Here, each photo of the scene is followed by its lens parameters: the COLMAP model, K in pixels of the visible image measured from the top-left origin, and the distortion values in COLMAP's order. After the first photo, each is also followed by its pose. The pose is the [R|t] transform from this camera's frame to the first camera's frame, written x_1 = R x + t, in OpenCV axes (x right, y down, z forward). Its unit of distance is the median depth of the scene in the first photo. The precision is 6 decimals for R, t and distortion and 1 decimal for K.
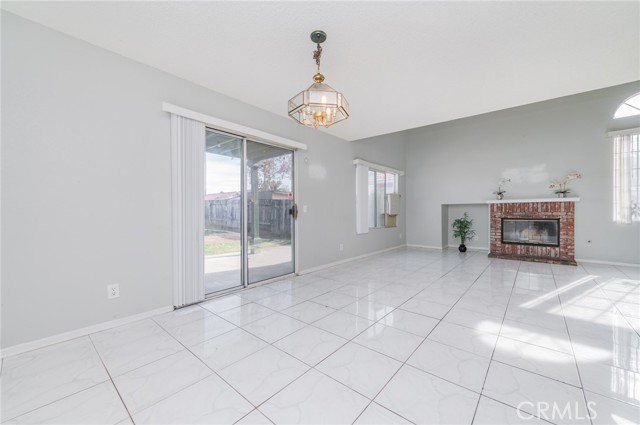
lens RADIAL K [[250.3, 0, 334.9], [0, 250.3, 211.6], [0, 0, 1]] dist [0.008556, -0.001248]
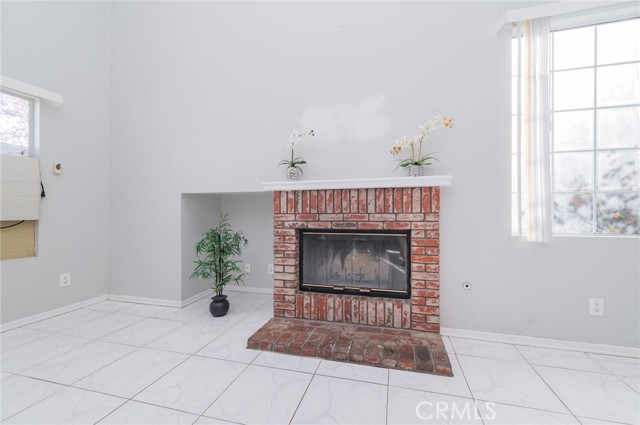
lens RADIAL K [[250.3, 0, 336.7], [0, 250.3, 212.1], [0, 0, 1]] dist [0.008556, -0.001248]
pose [[0.900858, 0.015189, 0.433849, 0.577174], [-0.005564, 0.999710, -0.023445, 0.009633], [-0.434079, 0.018706, 0.900681, 0.651100]]
